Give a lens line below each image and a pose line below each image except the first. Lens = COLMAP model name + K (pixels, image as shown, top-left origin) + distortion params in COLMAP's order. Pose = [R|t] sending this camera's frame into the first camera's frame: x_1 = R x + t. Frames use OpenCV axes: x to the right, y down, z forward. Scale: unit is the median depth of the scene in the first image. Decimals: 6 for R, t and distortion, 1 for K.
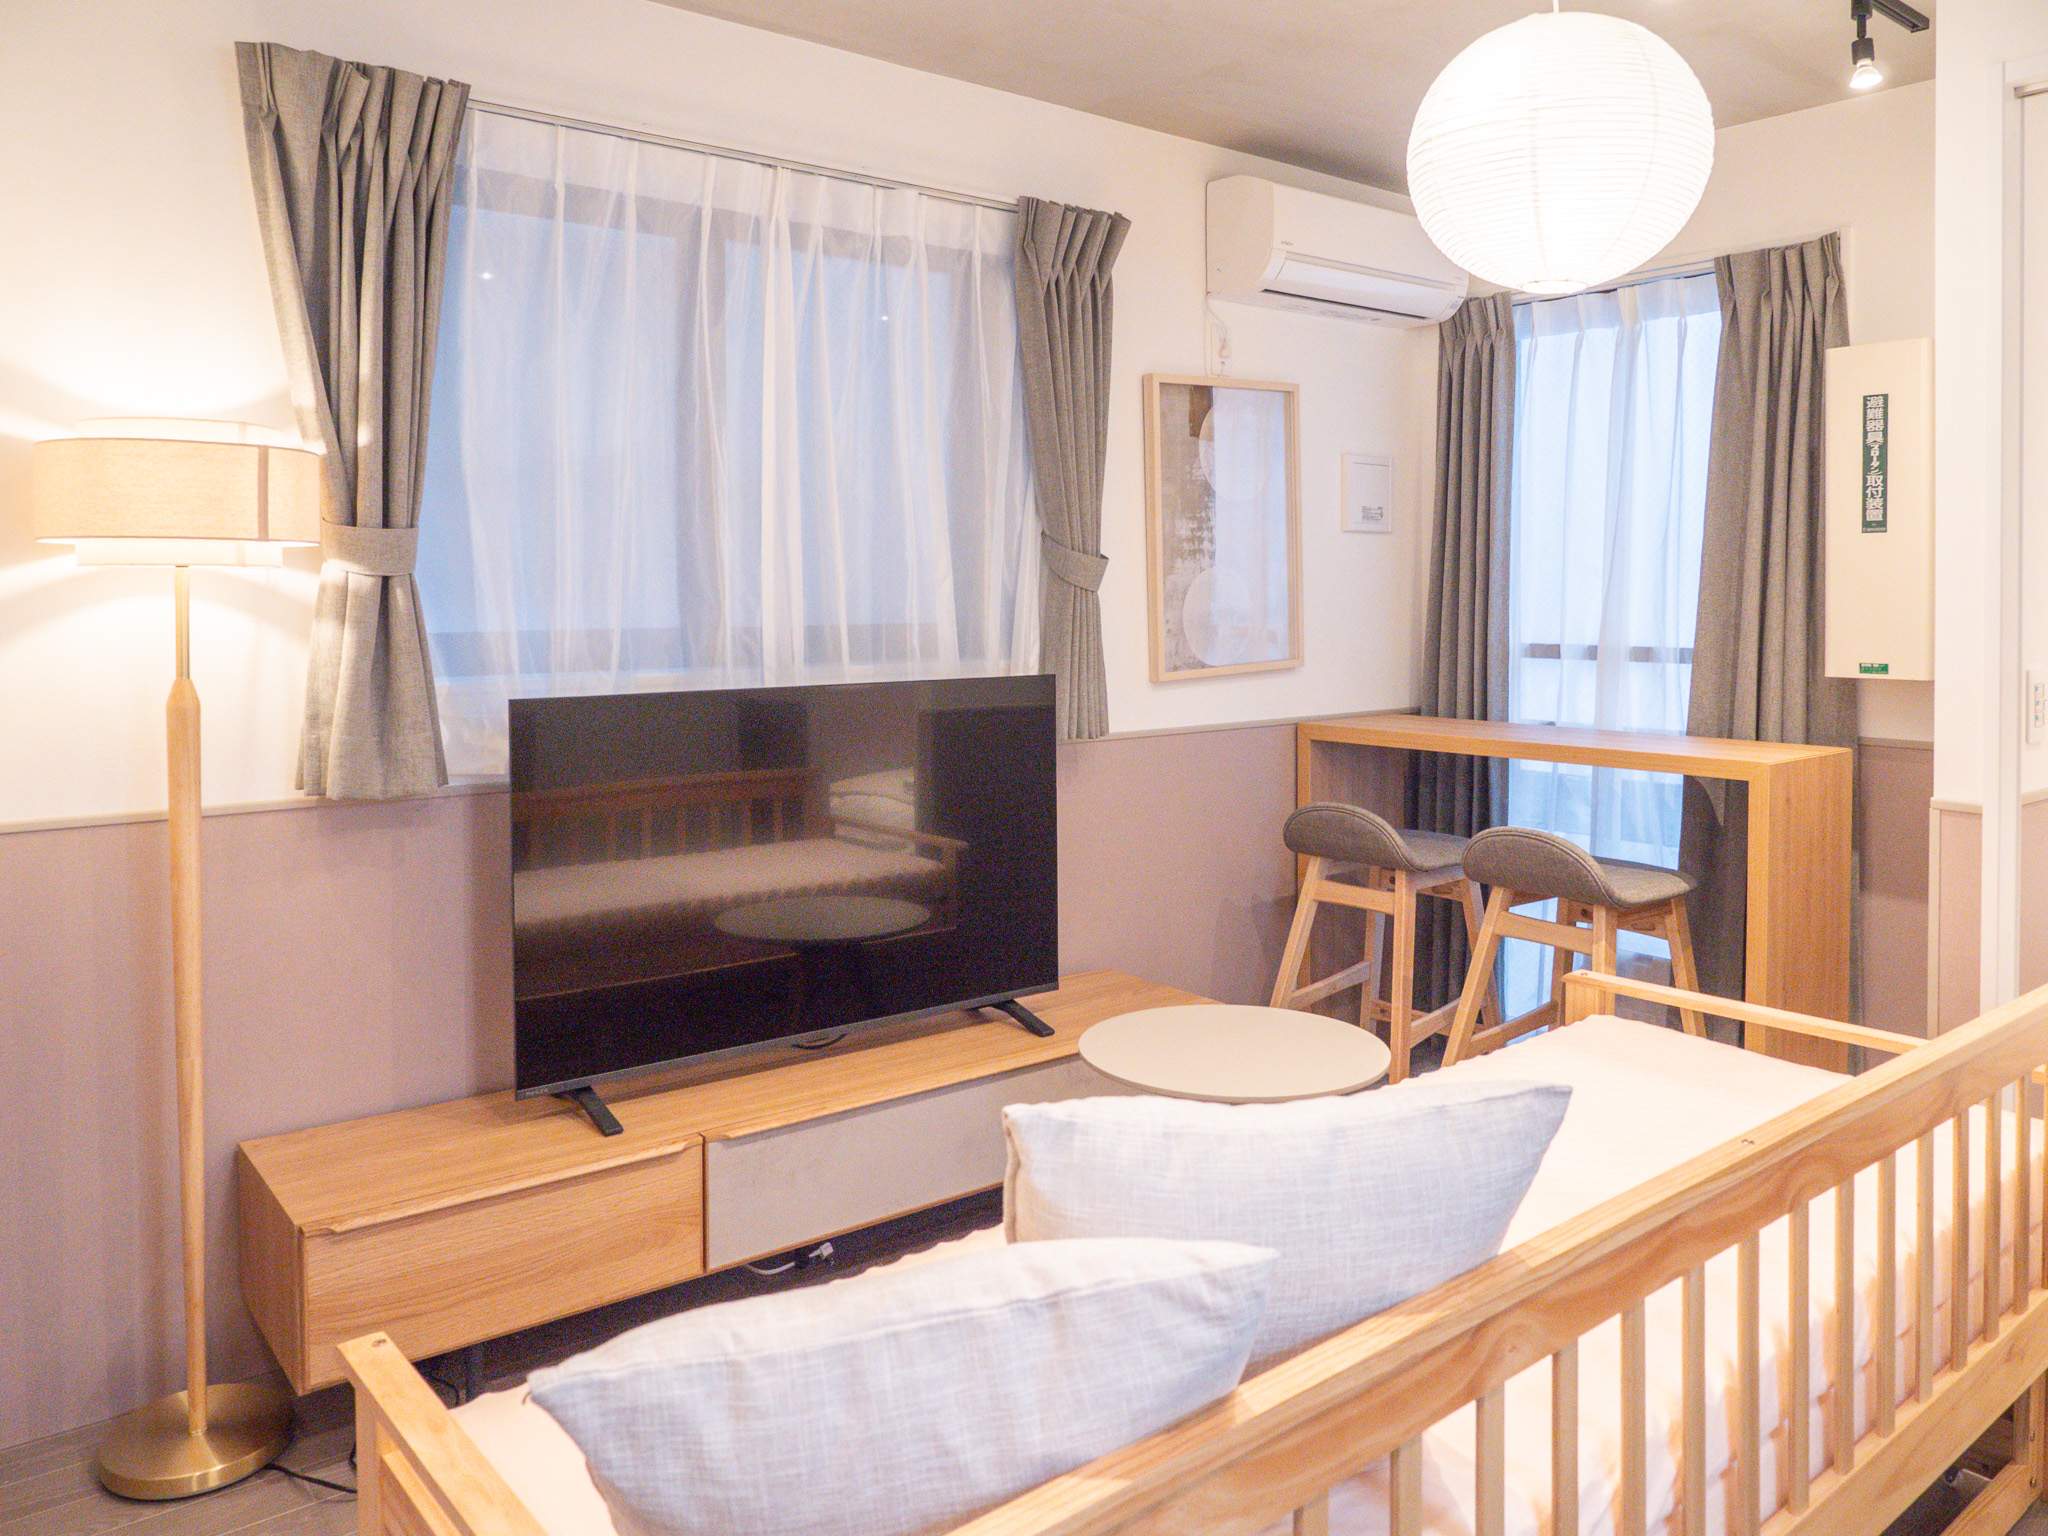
lens RADIAL K [[1544.1, 0, 1031.2], [0, 1544.1, 629.2], [0, 0, 1]] dist [-0.018938, 0.001010]
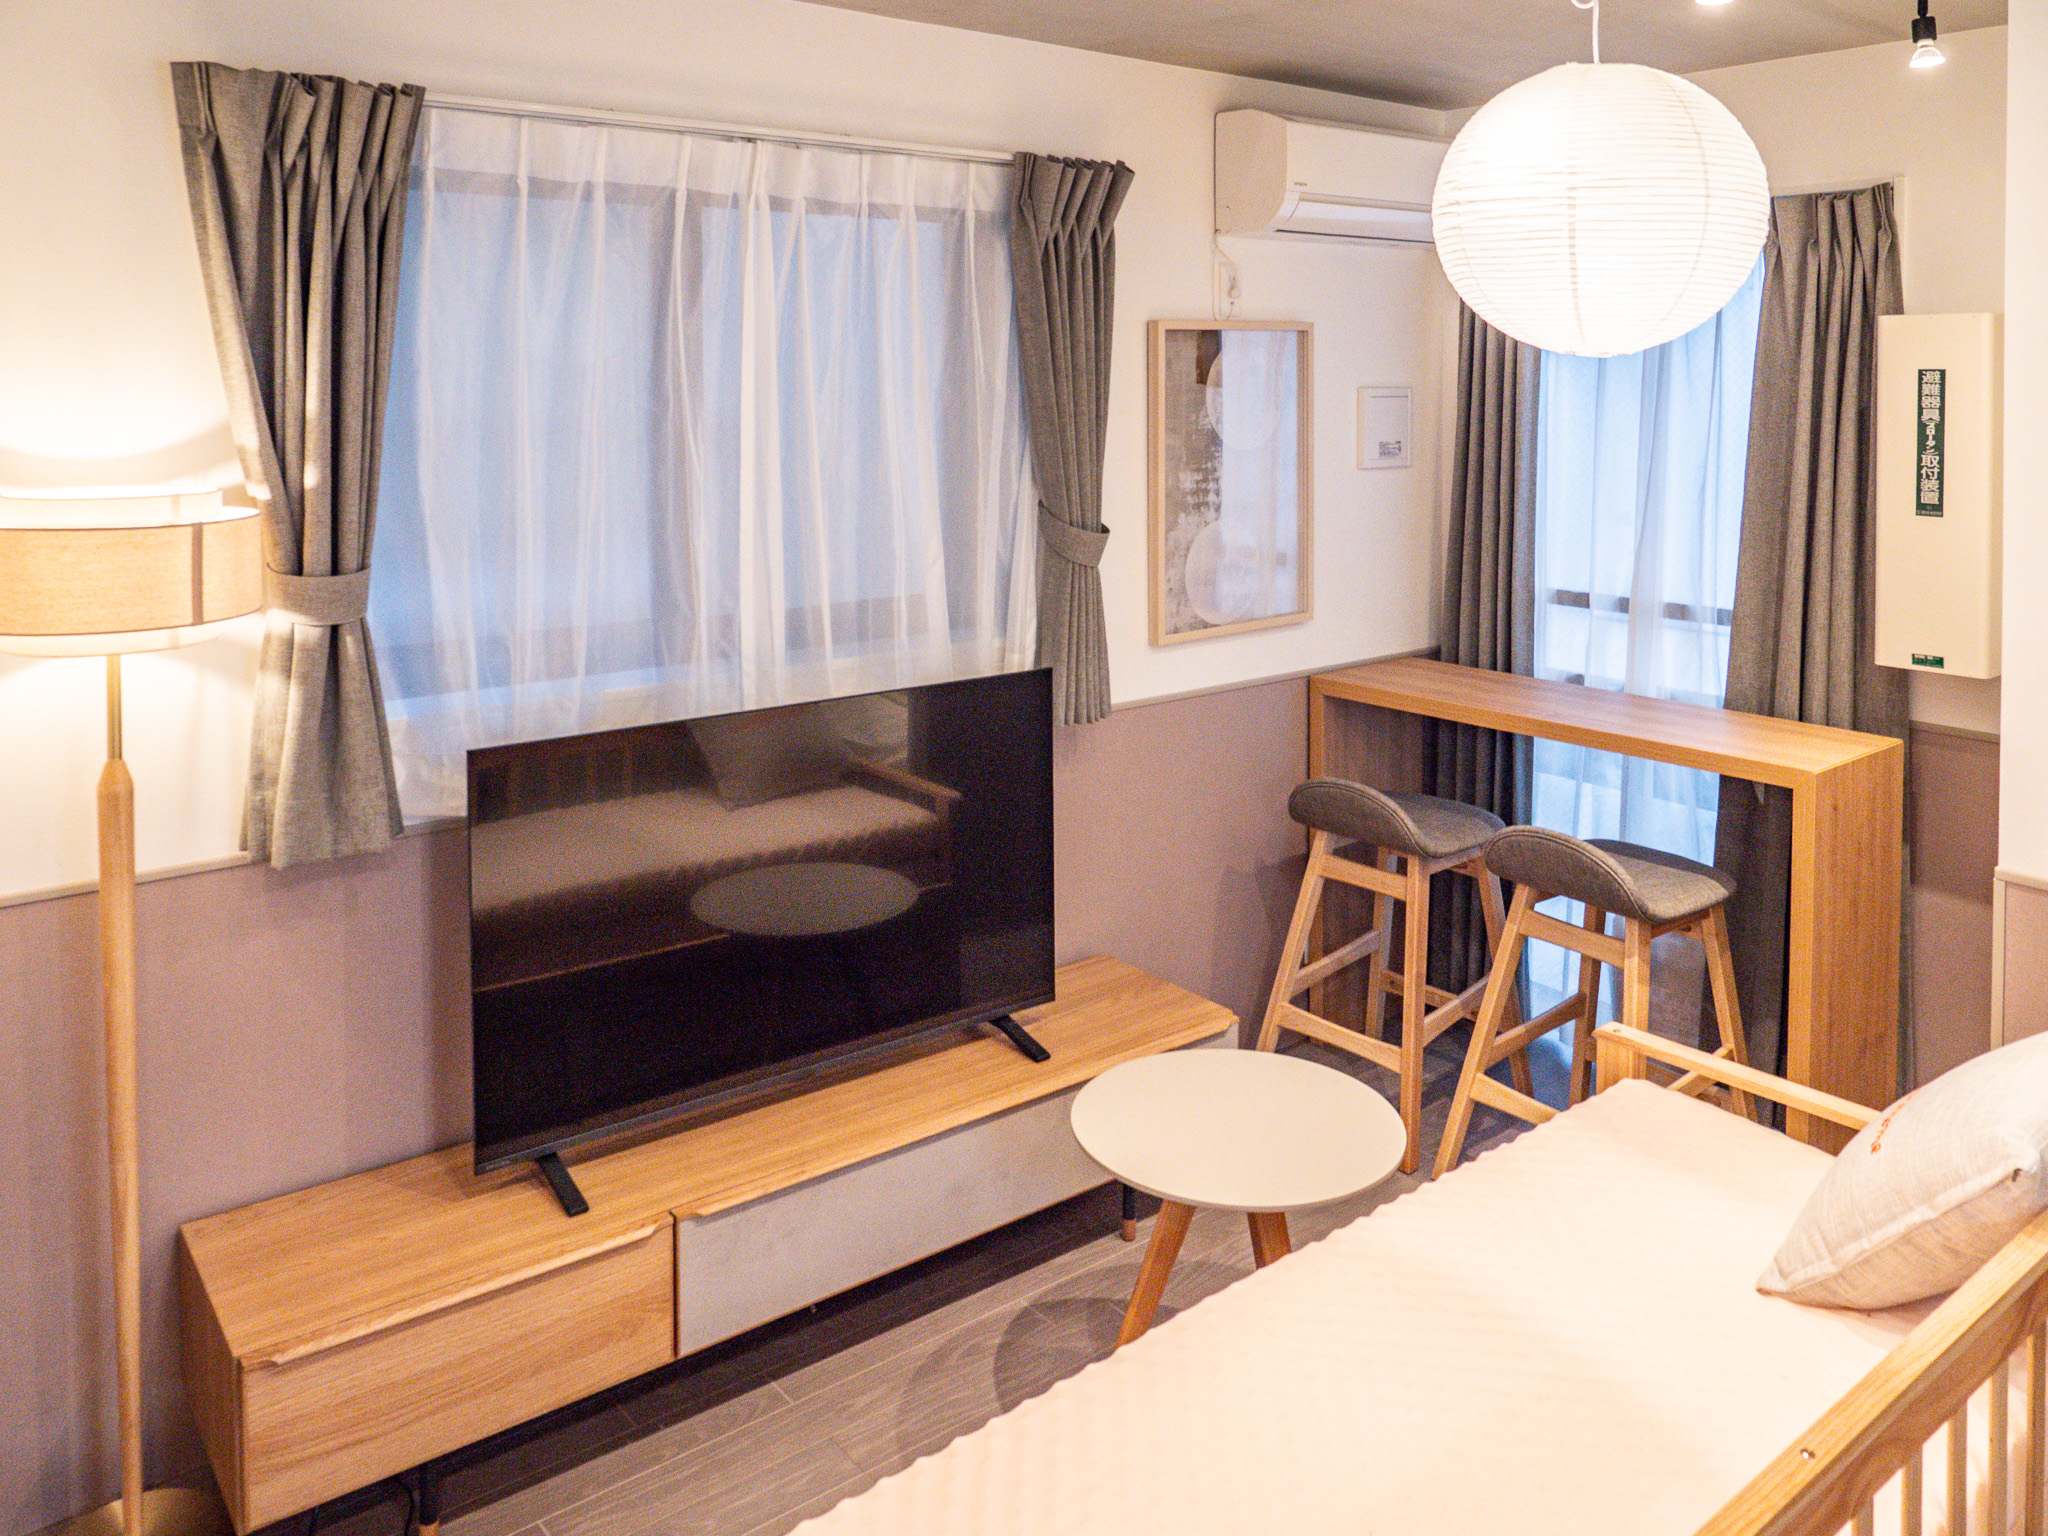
lens RADIAL K [[1593.0, 0, 1017.6], [0, 1593.0, 423.0], [0, 0, 1]] dist [-0.014637, 0.000188]
pose [[0.999948, 0.002066, -0.009950, 0.003713], [-0.002021, 0.999988, 0.004537, -0.122971], [0.009959, -0.004517, 0.999940, 0.029950]]
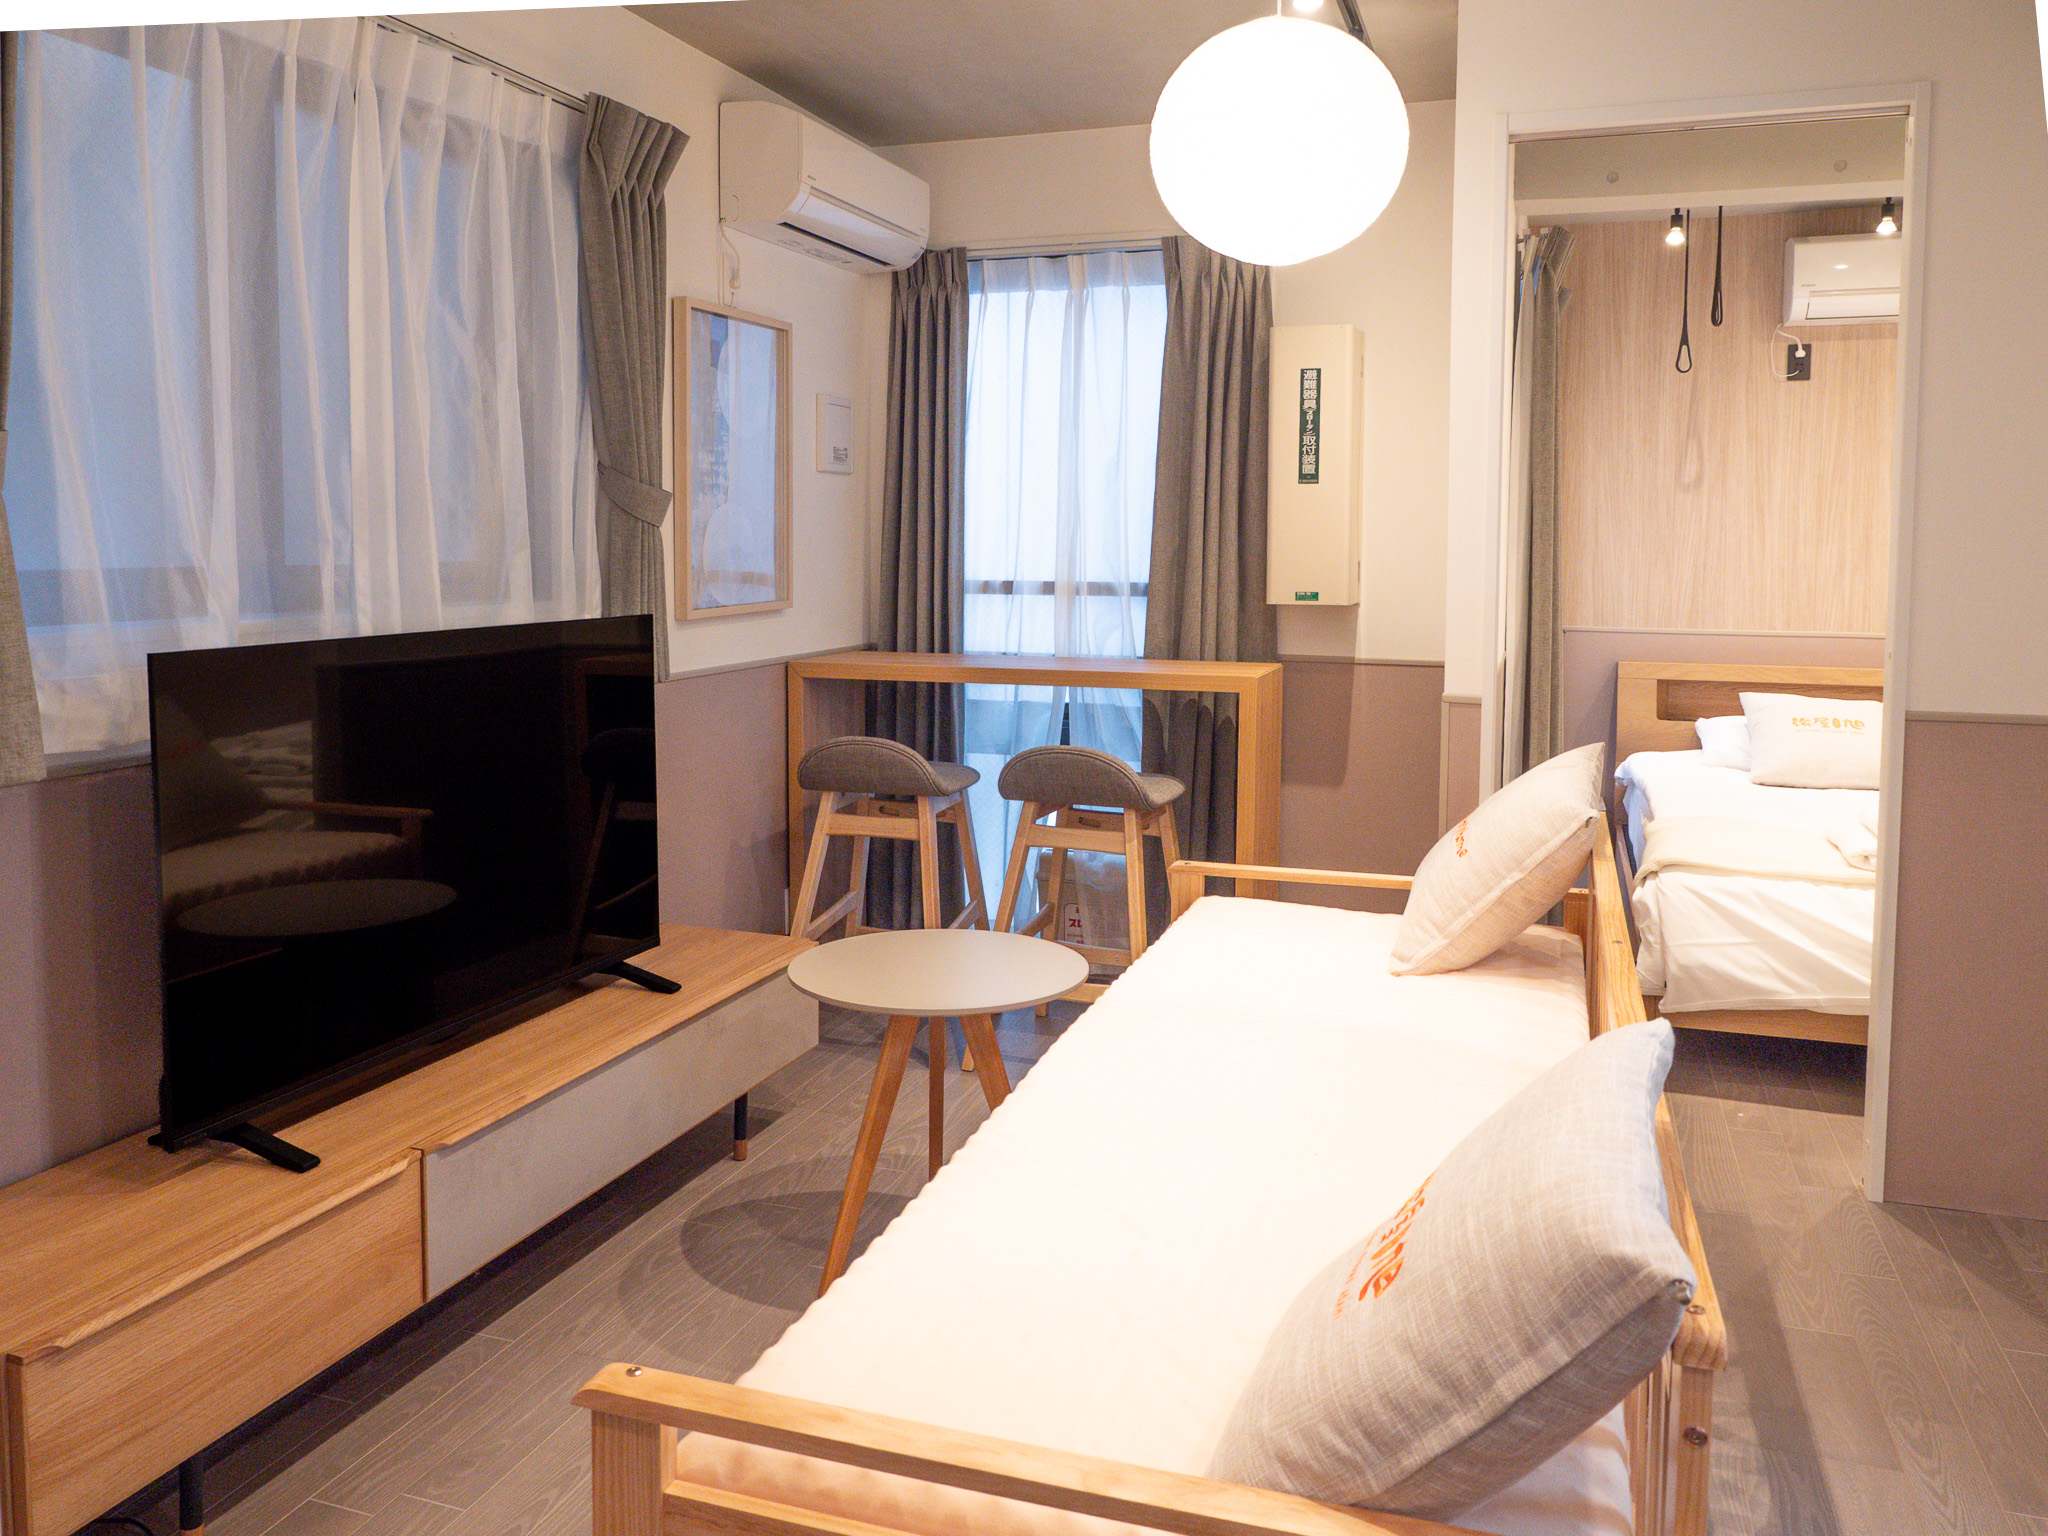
lens RADIAL K [[1583.8, 0, 1033.7], [0, 1583.8, 650.6], [0, 0, 1]] dist [-0.004848, -0.002535]
pose [[0.847329, -0.032397, 0.530080, -0.298128], [0.007218, 0.998748, 0.049504, 0.005042], [-0.531020, -0.038120, 0.846502, 0.055800]]
